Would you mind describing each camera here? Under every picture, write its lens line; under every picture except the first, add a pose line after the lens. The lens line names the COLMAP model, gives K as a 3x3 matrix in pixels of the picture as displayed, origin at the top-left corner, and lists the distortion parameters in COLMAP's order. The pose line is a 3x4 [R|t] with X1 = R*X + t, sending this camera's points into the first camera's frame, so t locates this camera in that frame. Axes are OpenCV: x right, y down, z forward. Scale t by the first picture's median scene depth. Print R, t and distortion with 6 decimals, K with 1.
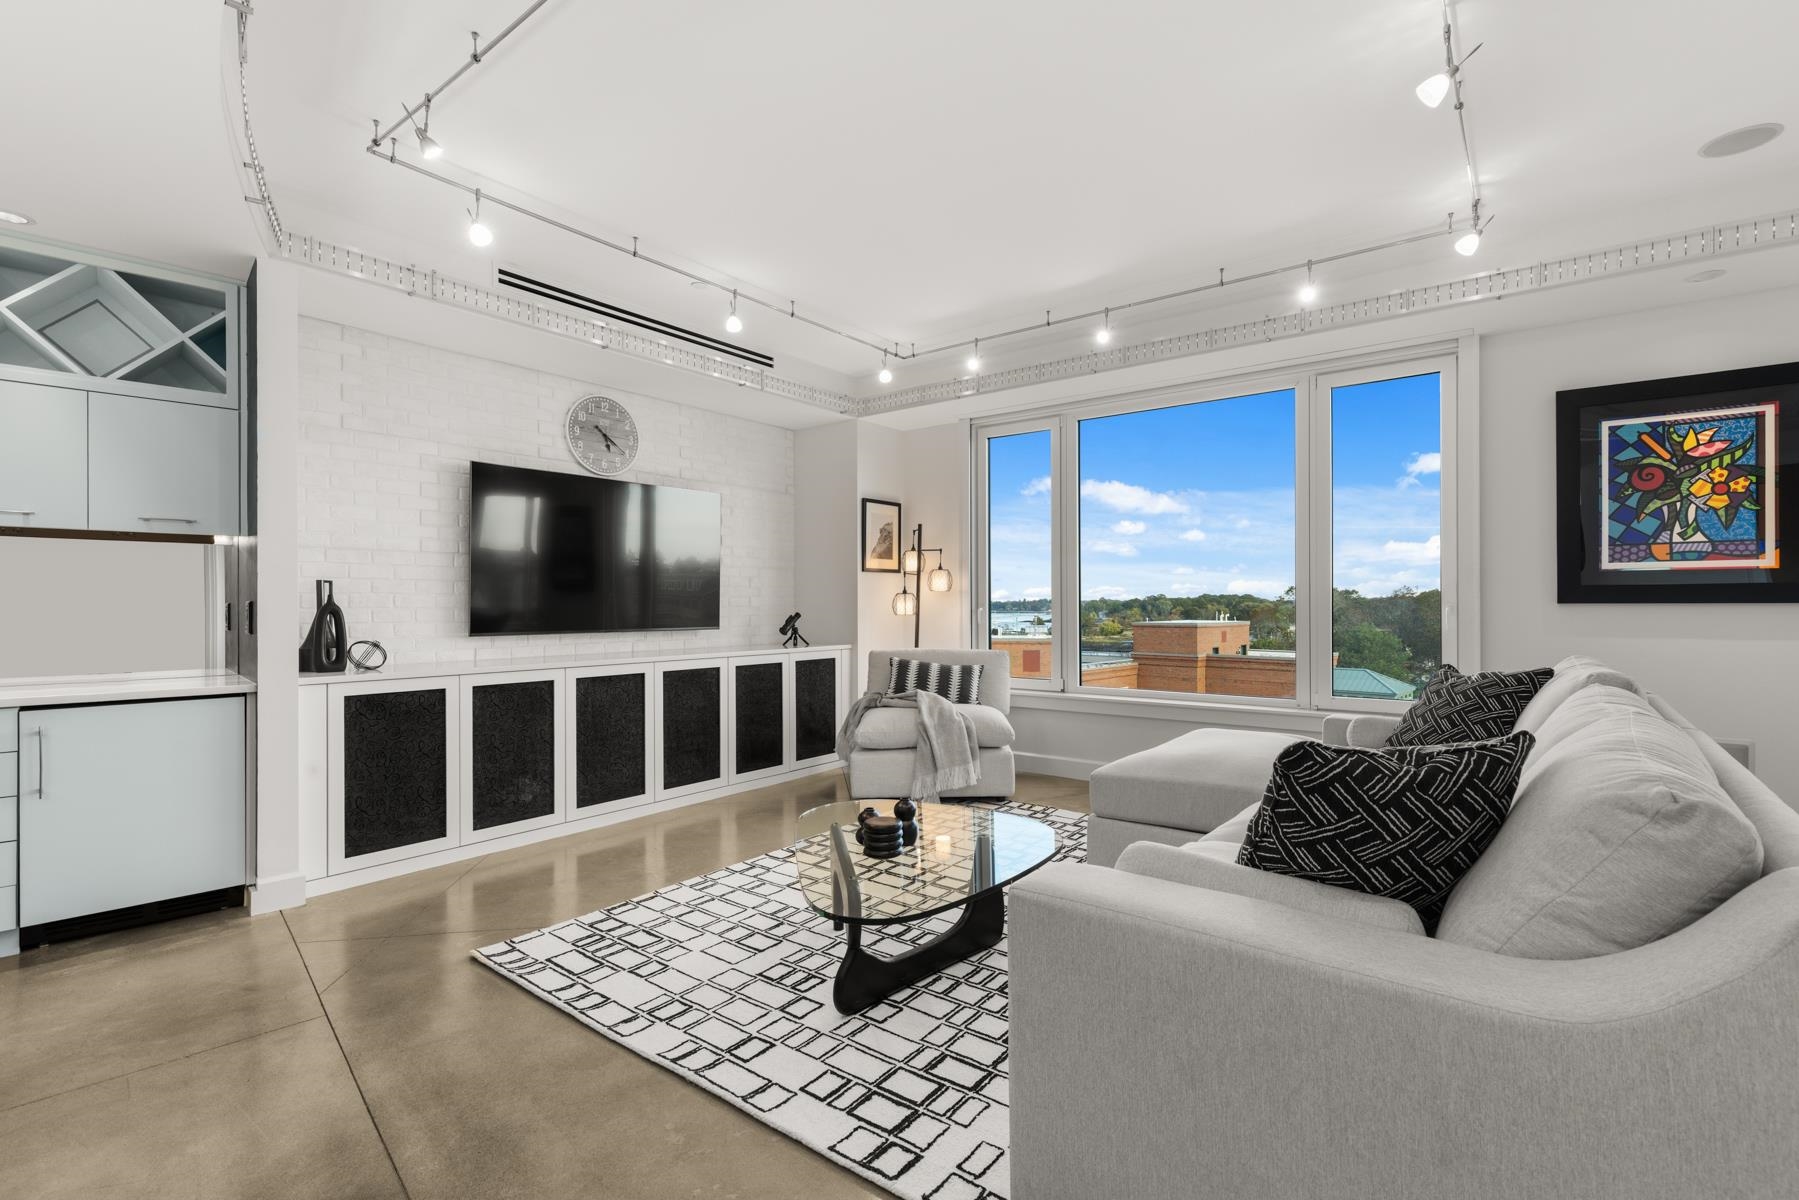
lens RADIAL K [[812.6, 0, 911.5], [0, 812.6, 600.6], [0, 0, 1]] dist [0.010024, -0.001264]
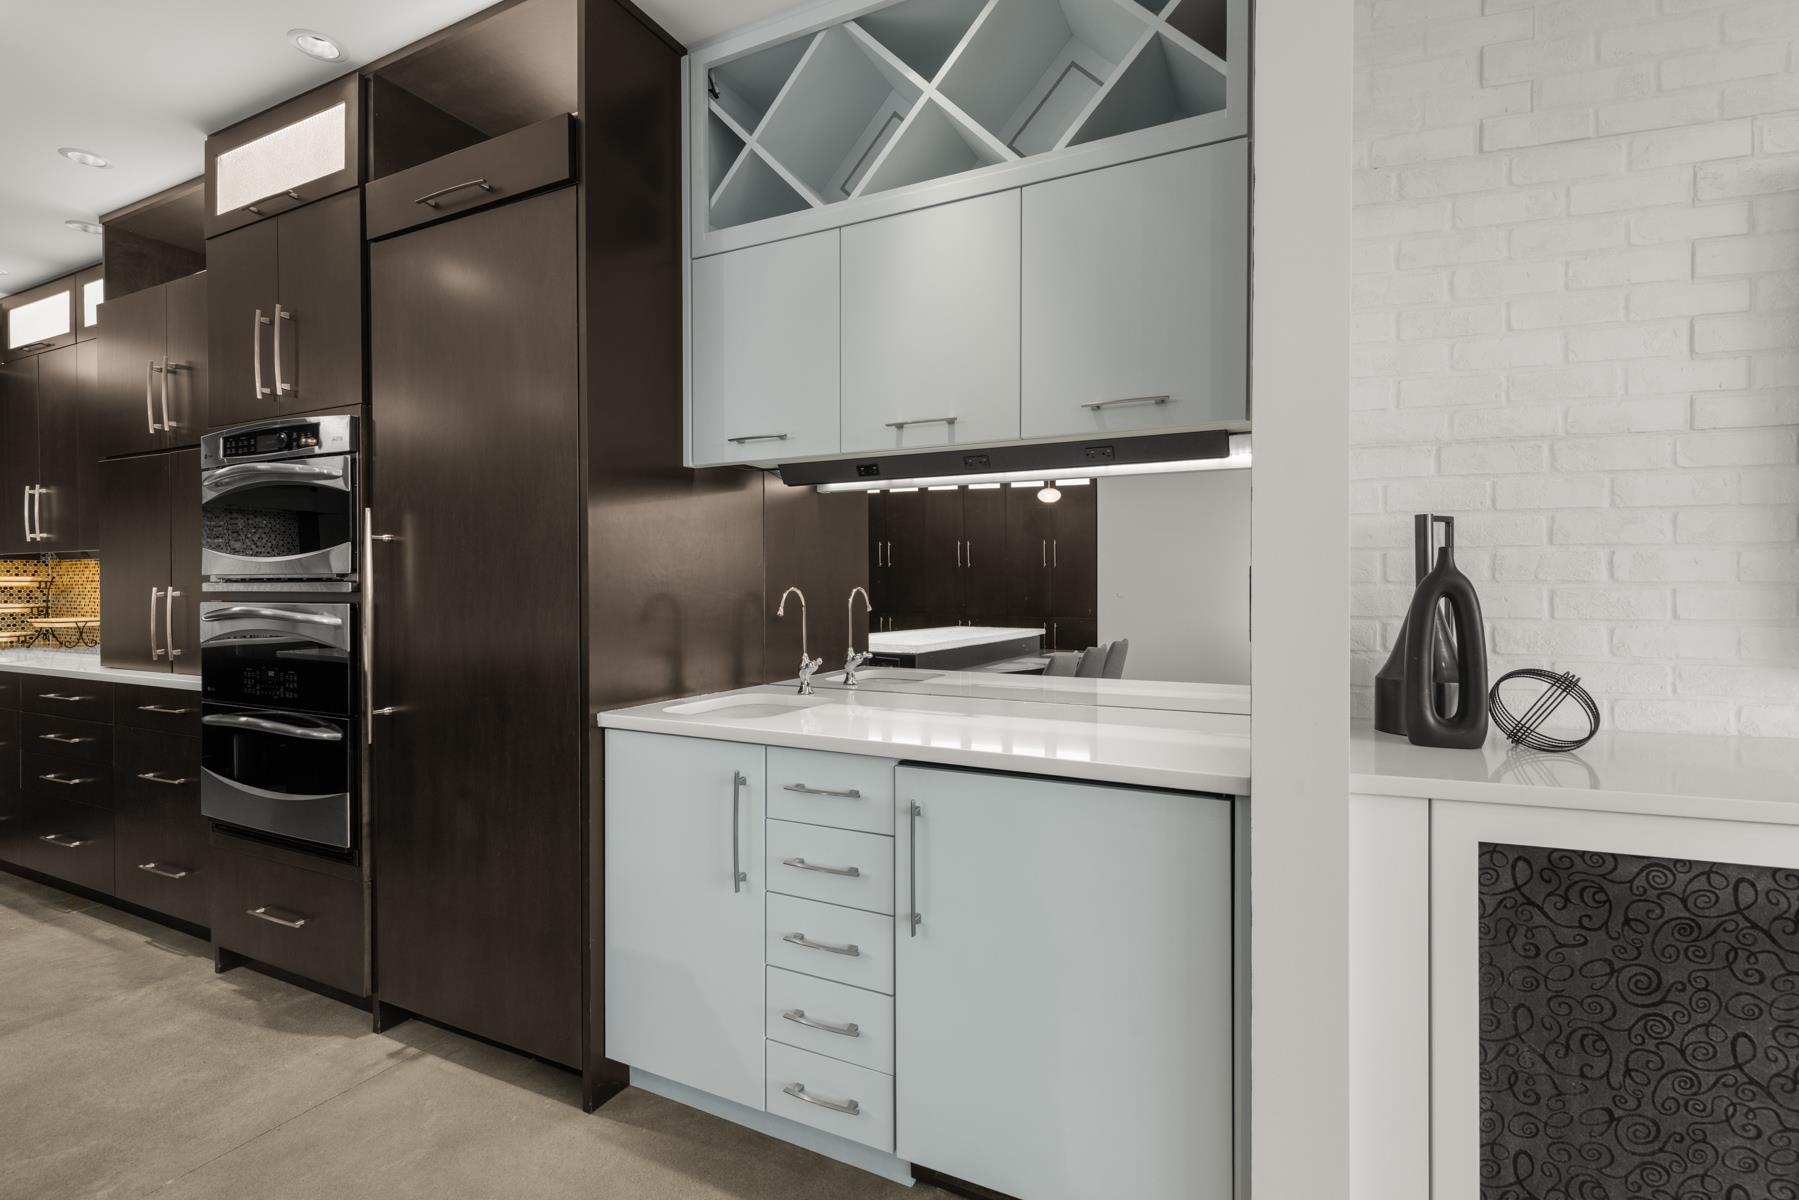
lens RADIAL K [[812.6, 0, 920.5], [0, 812.6, 590.8], [0, 0, 1]] dist [0.010024, -0.001264]
pose [[0.346706, 0.007703, -0.937942, -0.416305], [0.003755, 0.999947, 0.009600, 0.008403], [0.937966, -0.006850, 0.346659, 0.605235]]
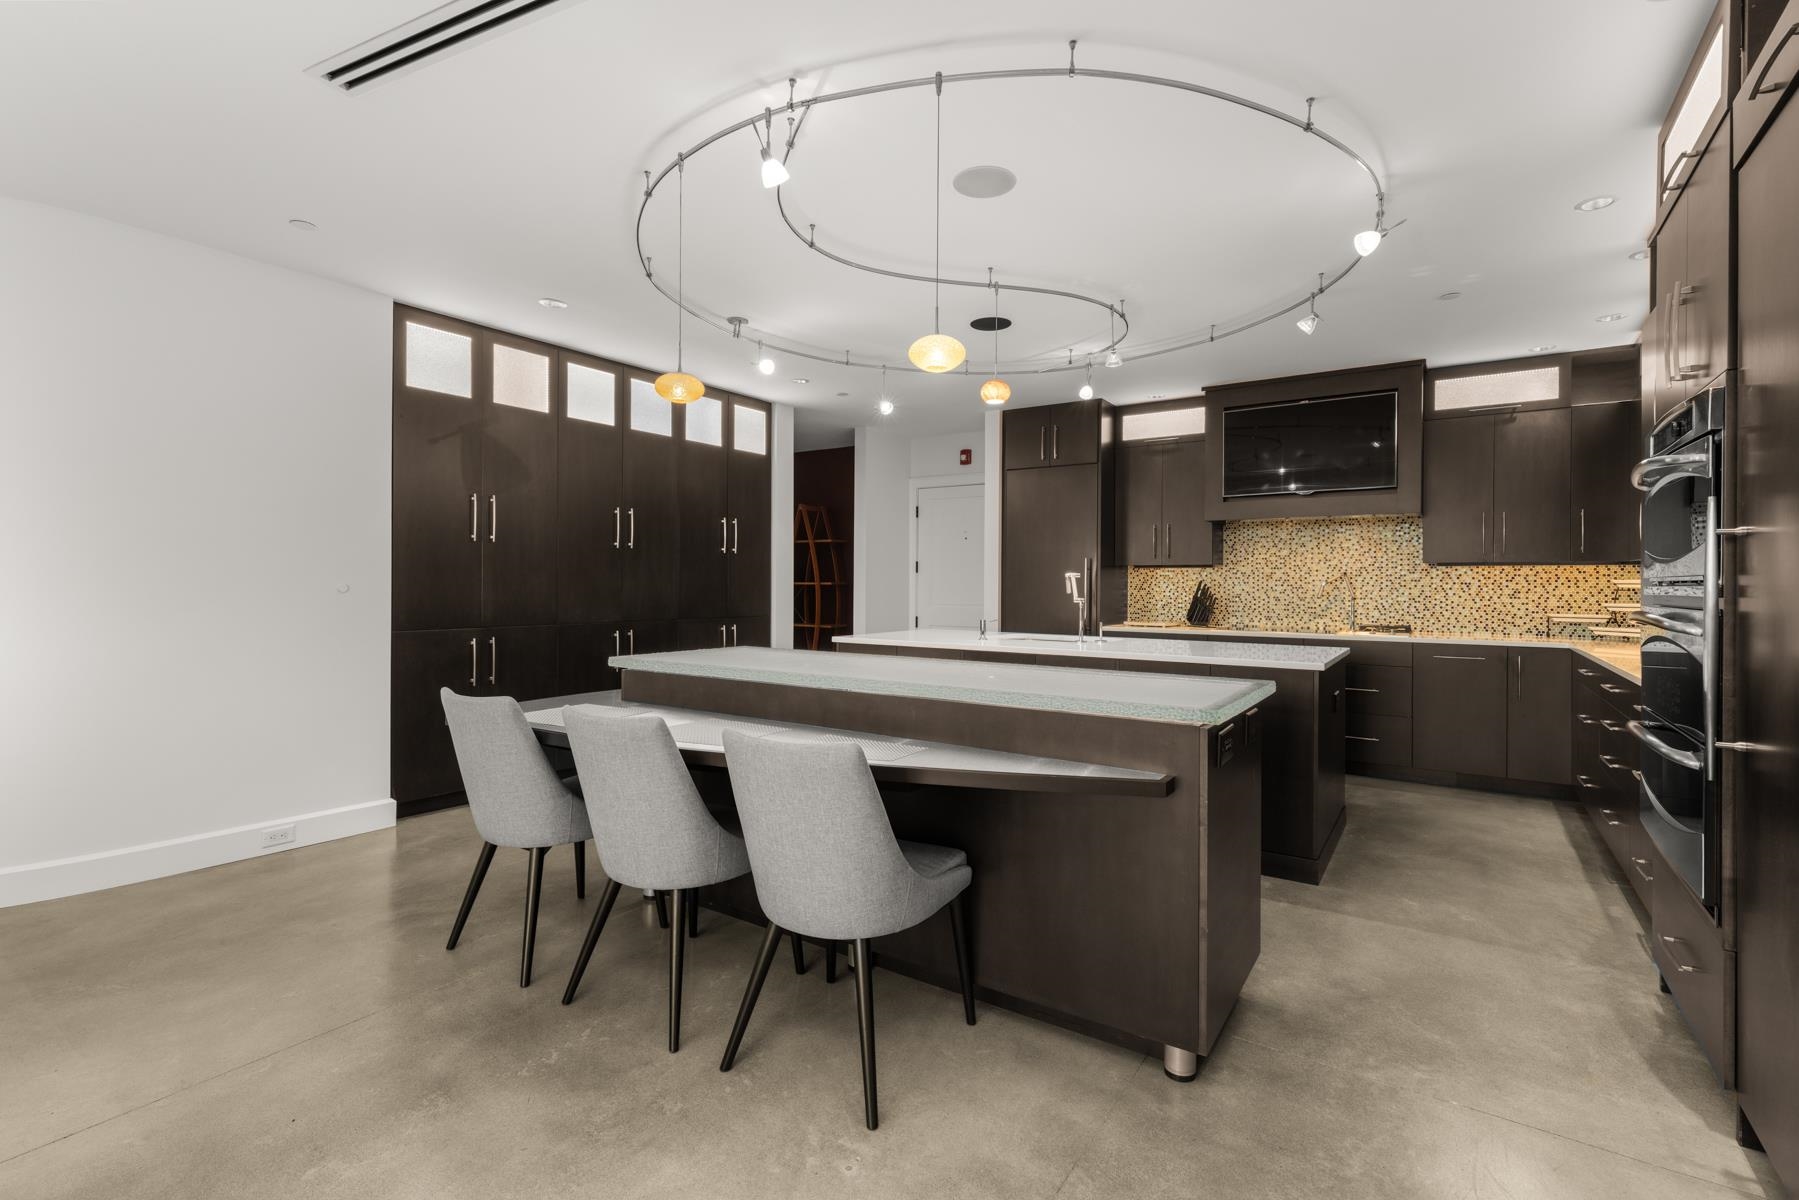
lens RADIAL K [[812.6, 0, 917.8], [0, 812.6, 586.3], [0, 0, 1]] dist [0.010024, -0.001264]
pose [[-0.975647, -0.002181, -0.219337, -0.526234], [-0.002371, 0.999997, 0.000604, 0.007477], [0.219335, 0.001110, -0.975649, 0.796250]]
